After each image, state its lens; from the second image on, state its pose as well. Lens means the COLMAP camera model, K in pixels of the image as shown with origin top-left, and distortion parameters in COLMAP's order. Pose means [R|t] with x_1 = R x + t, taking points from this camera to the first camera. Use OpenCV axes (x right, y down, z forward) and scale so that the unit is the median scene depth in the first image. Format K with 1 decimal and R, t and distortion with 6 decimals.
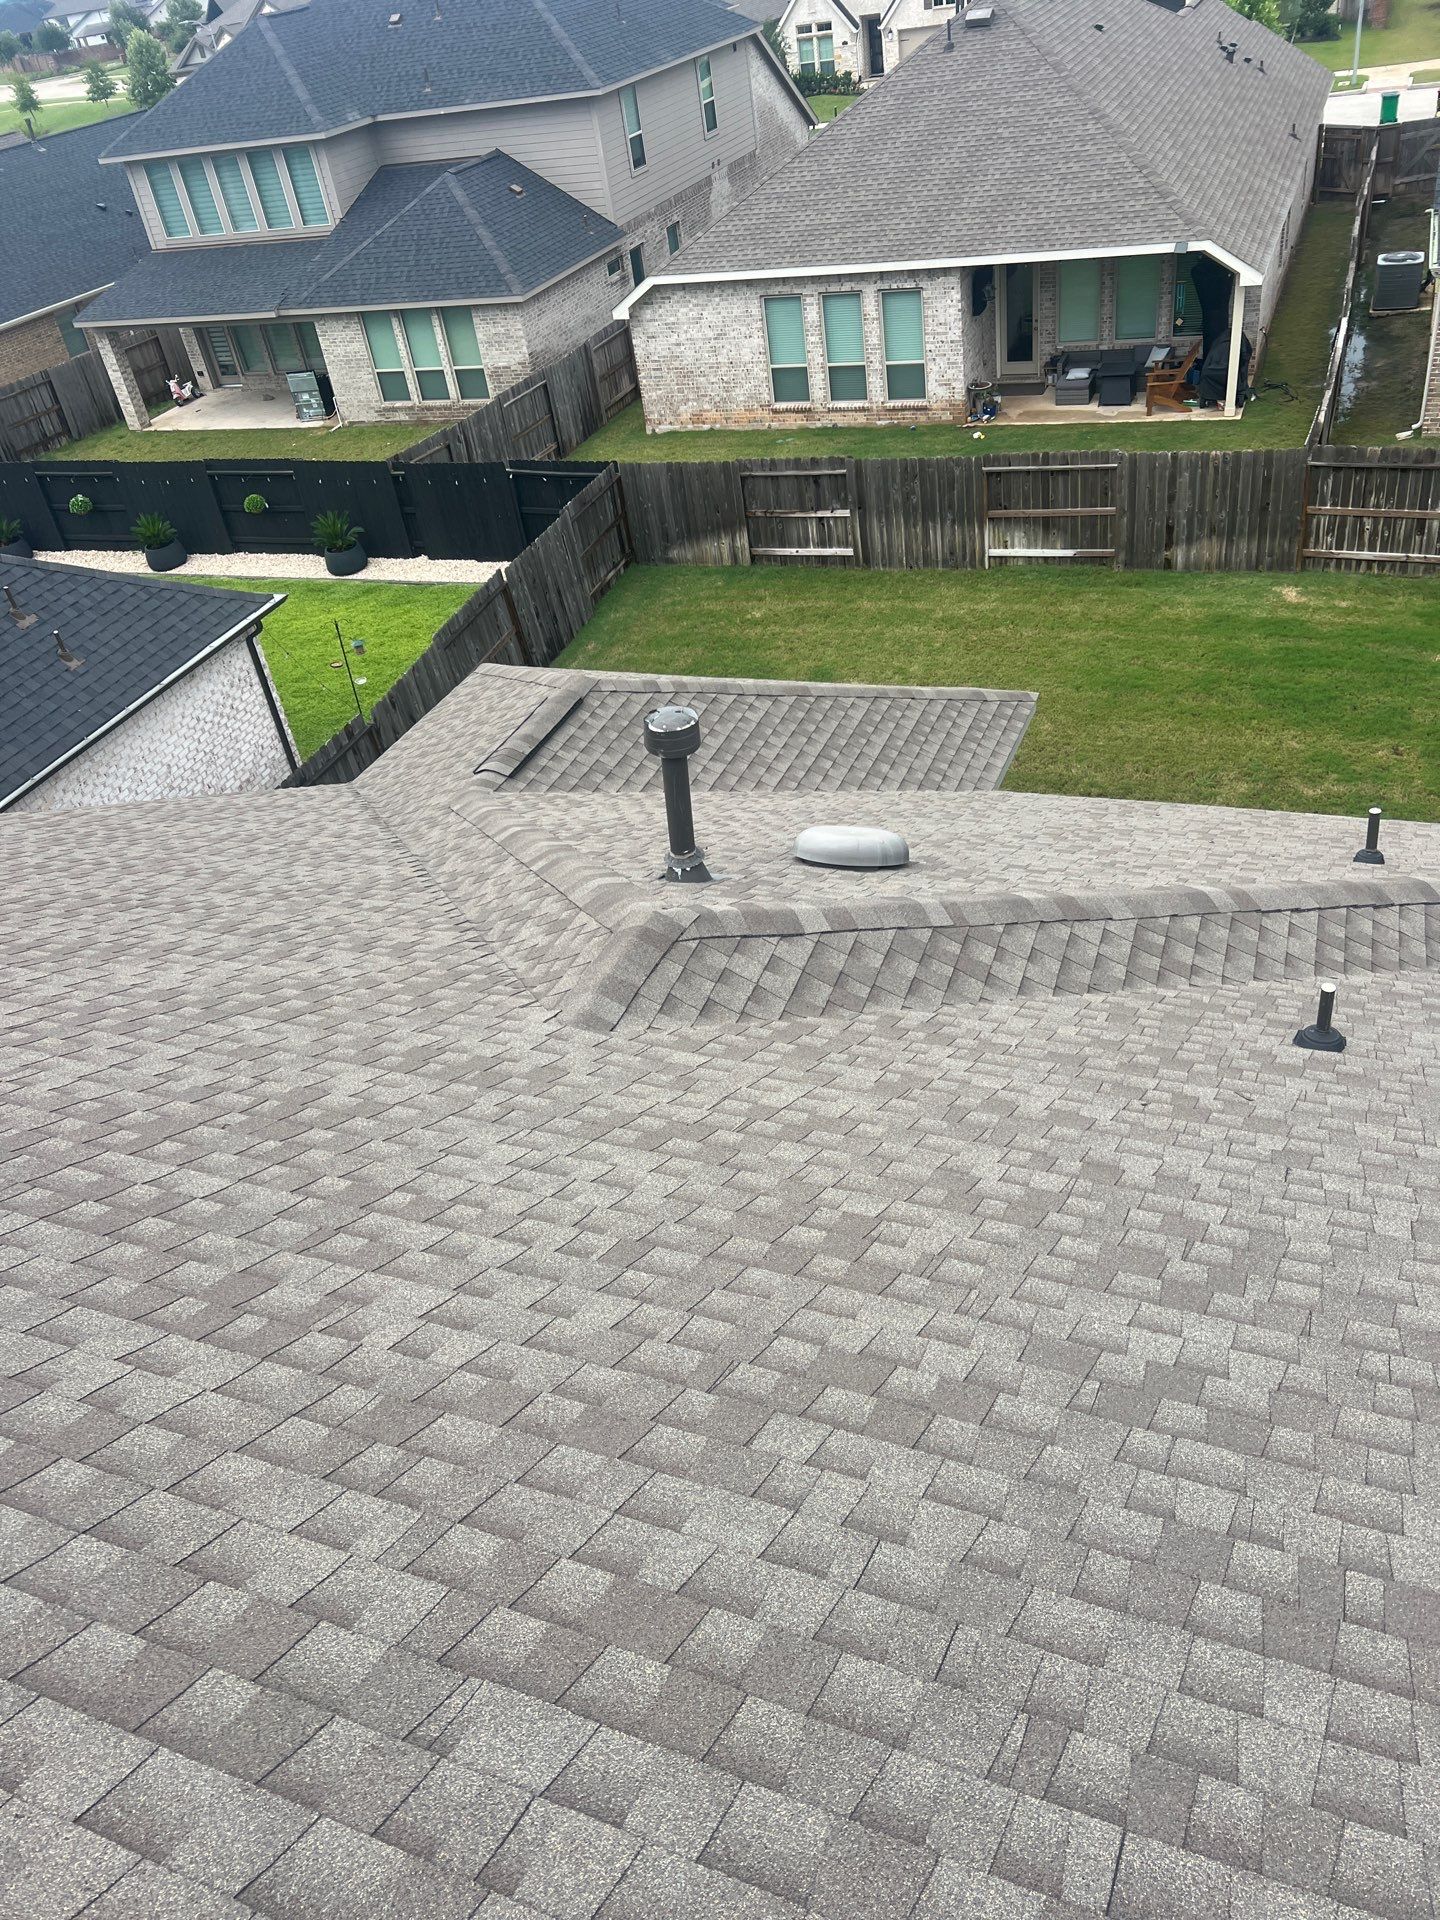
lens RADIAL K [[1425.0, 0, 737.3], [0, 1425.0, 957.9], [0, 0, 1]] dist [0.035344, -0.035181]
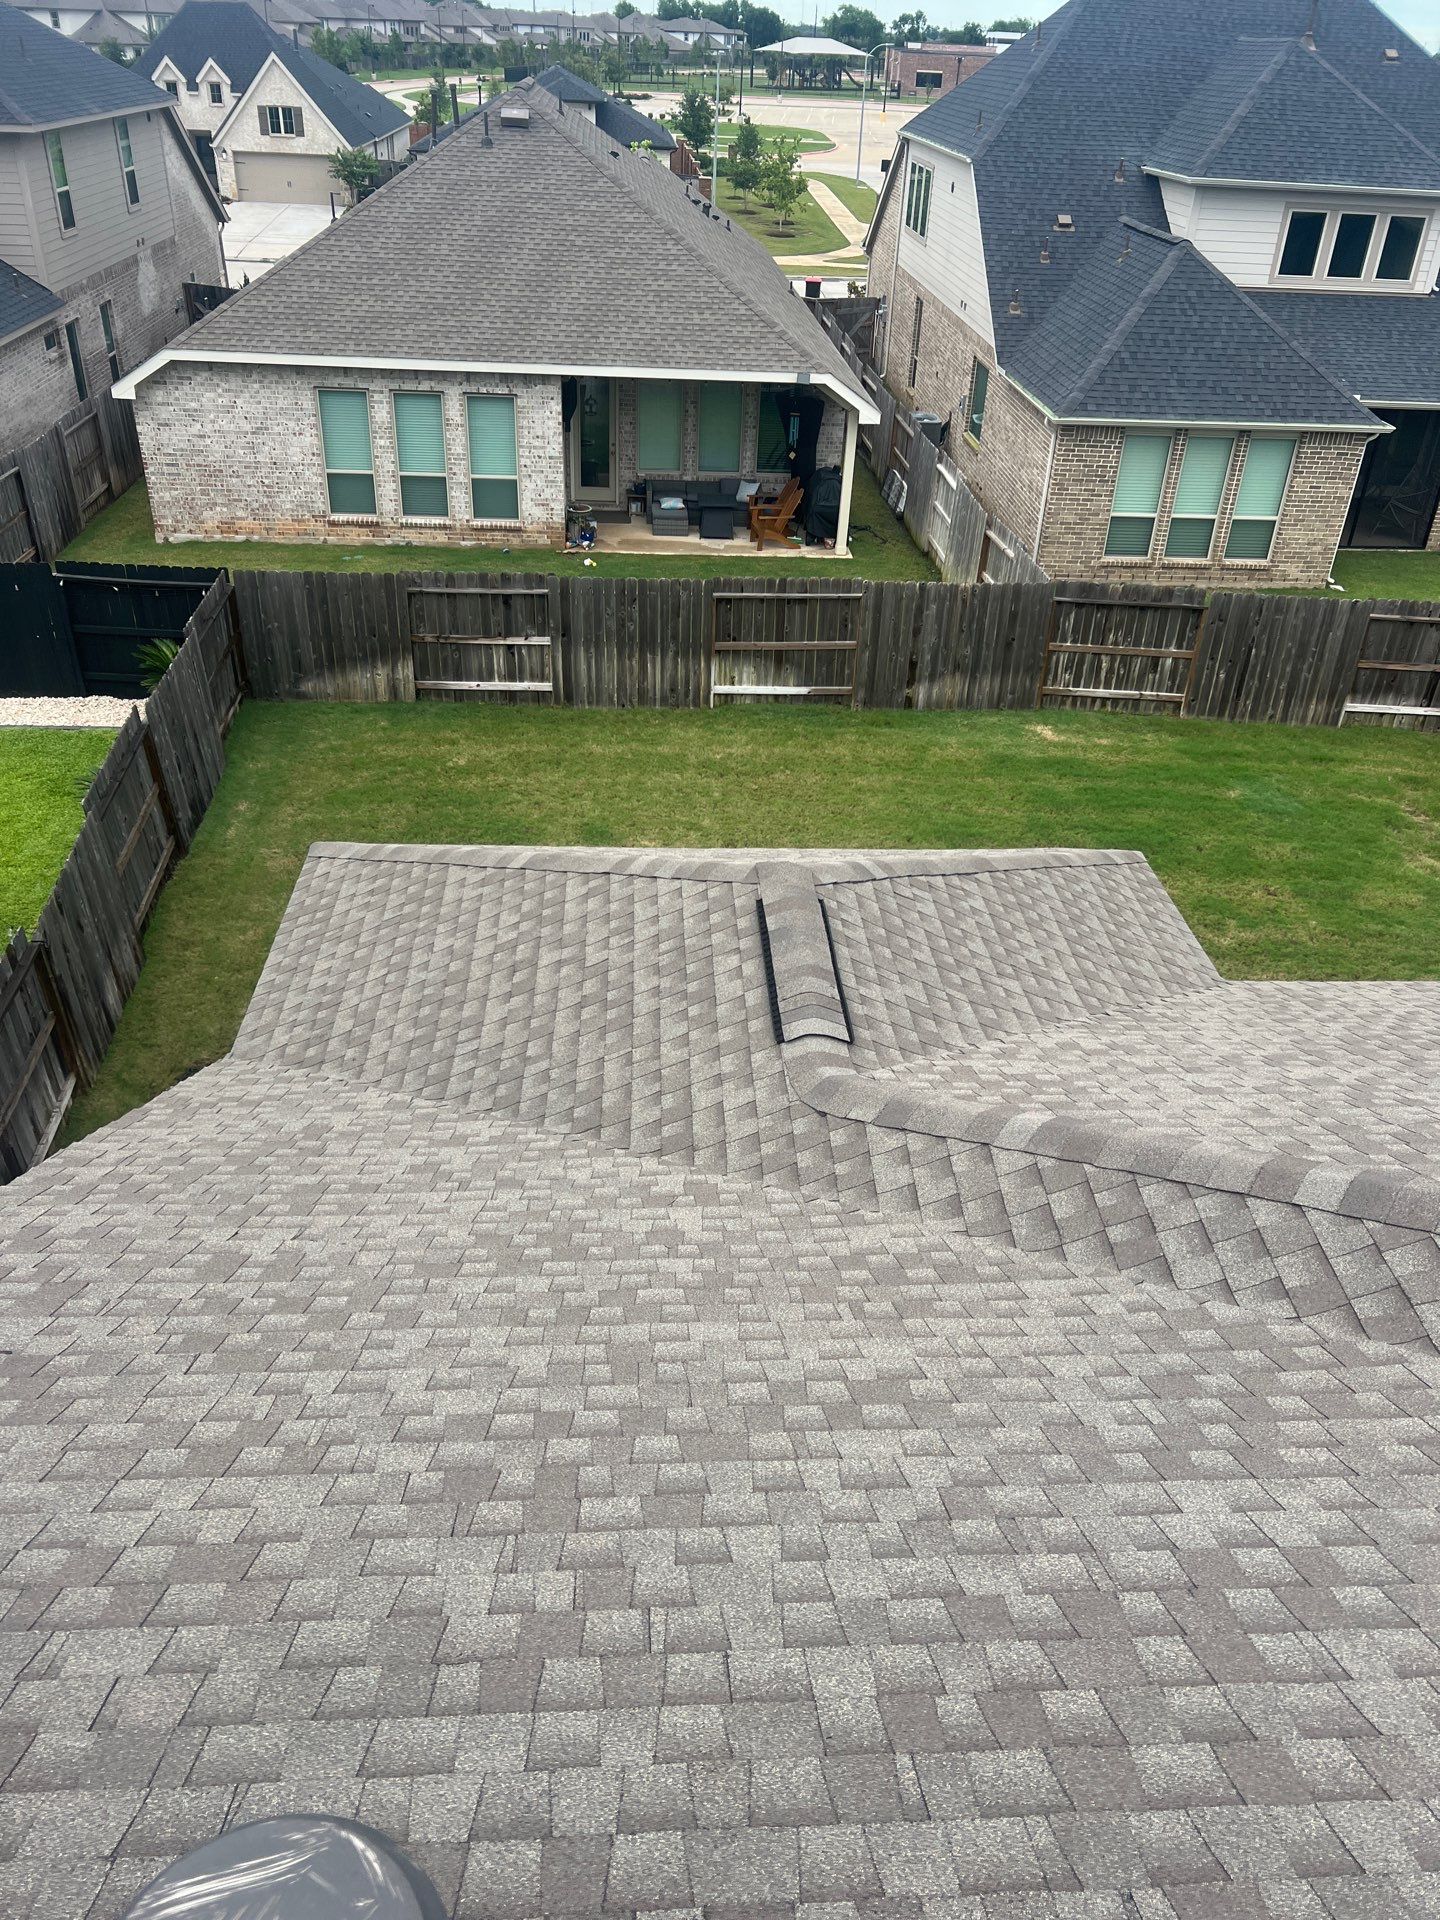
lens RADIAL K [[1419.1, 0, 712.1], [0, 1419.1, 983.6], [0, 0, 1]] dist [0.032906, -0.043215]
pose [[0.888251, -0.088044, 0.450842, -0.245666], [0.123073, 0.991192, -0.048911, -0.066667], [-0.442564, 0.098931, 0.891263, 0.261044]]
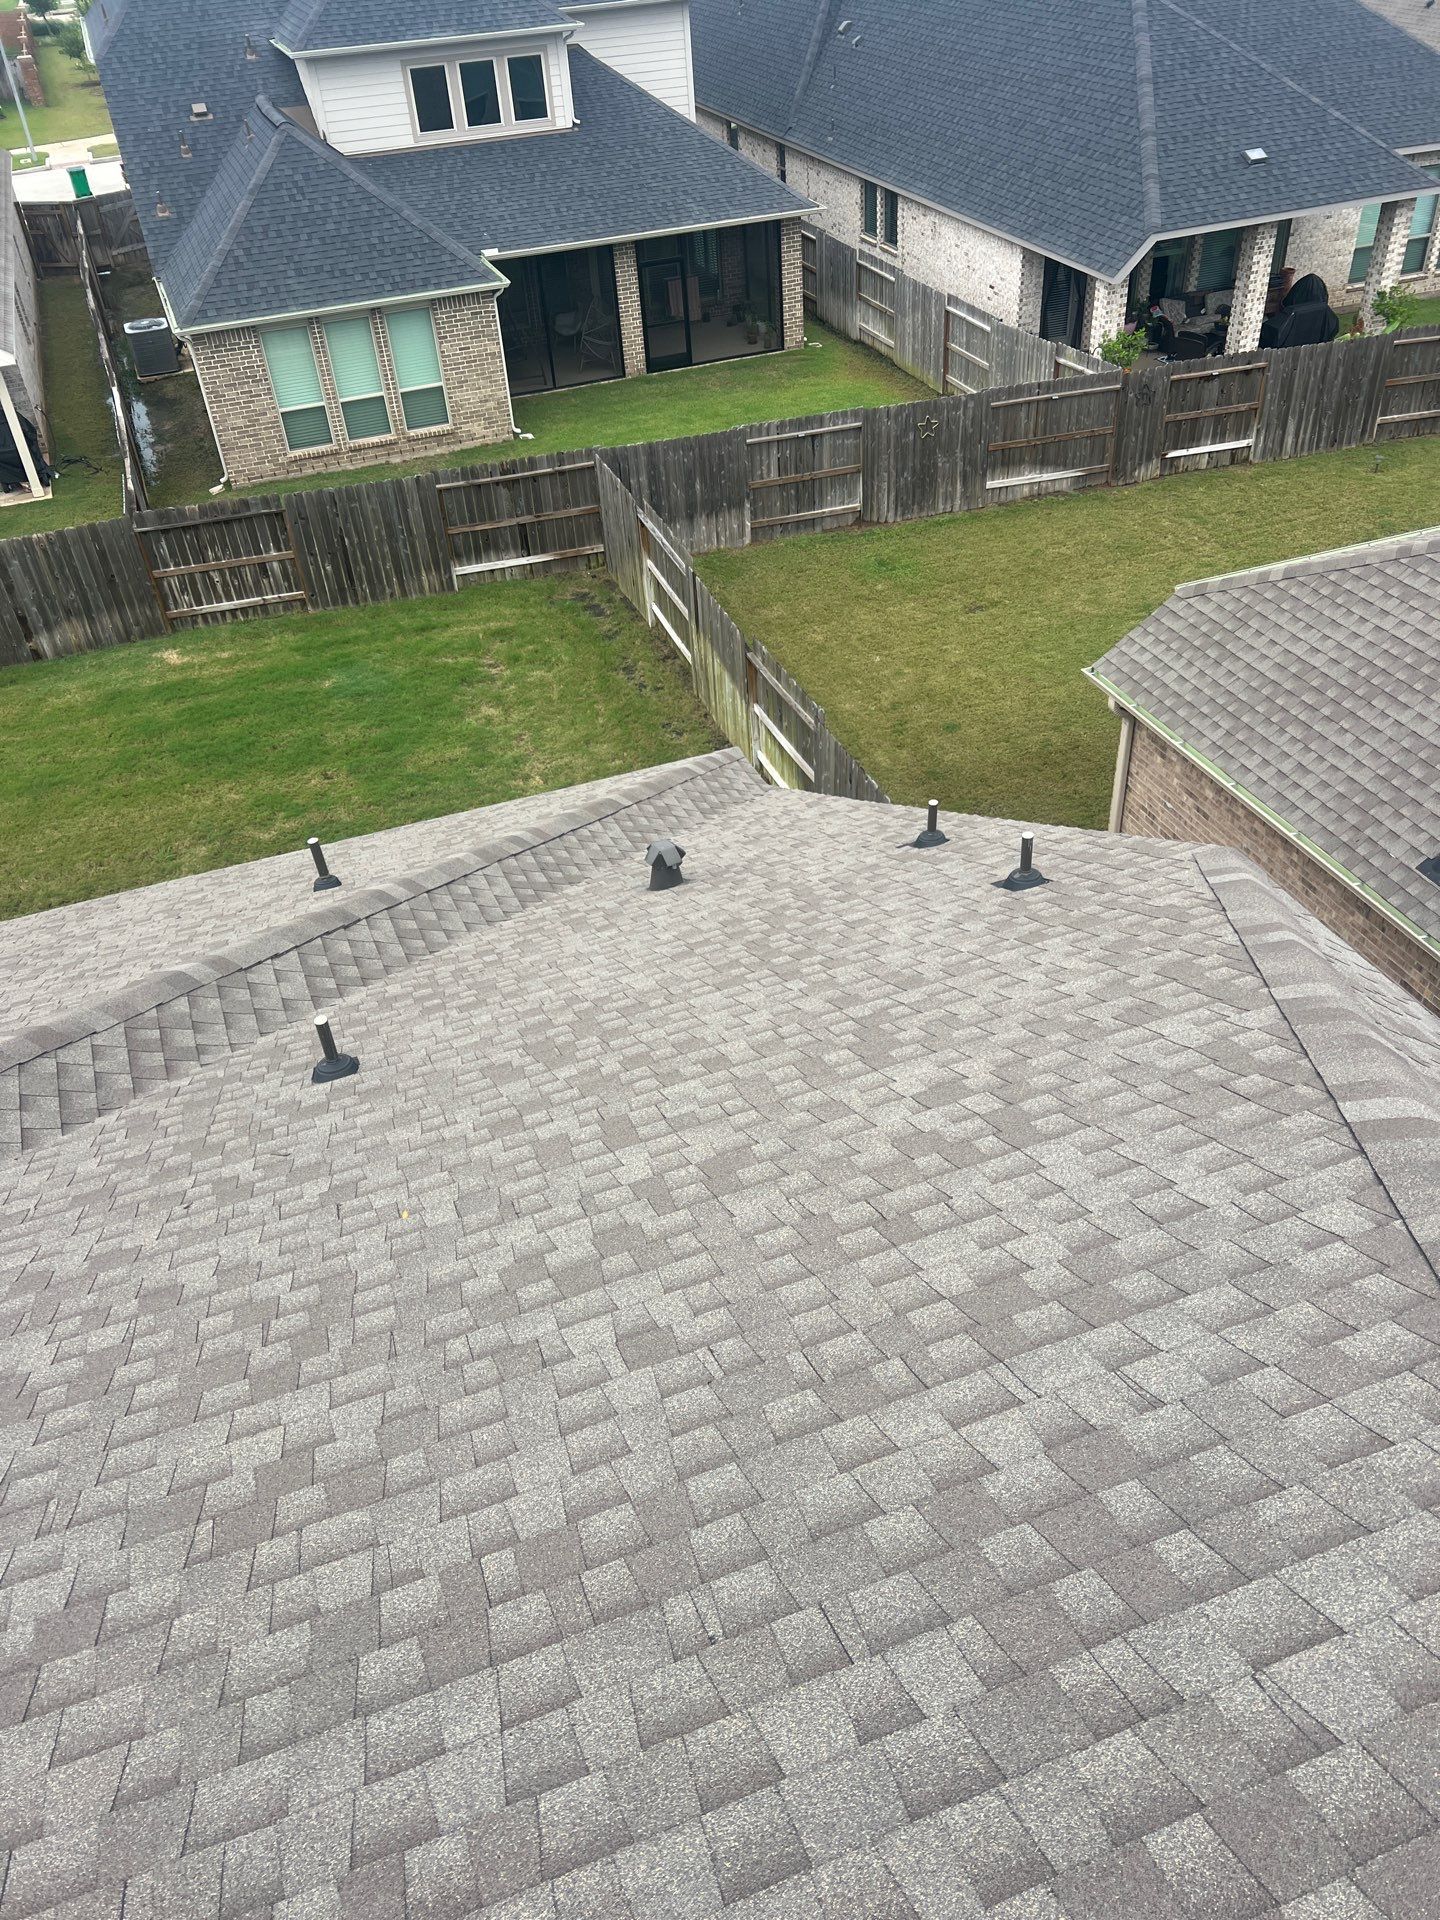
lens RADIAL K [[1419.1, 0, 728.0], [0, 1419.1, 960.3], [0, 0, 1]] dist [0.034114, -0.033187]
pose [[0.736608, -0.345699, 0.581292, 0.016921], [0.366350, 0.926427, 0.086718, -0.000220], [-0.568504, 0.149079, 0.809061, -0.001252]]
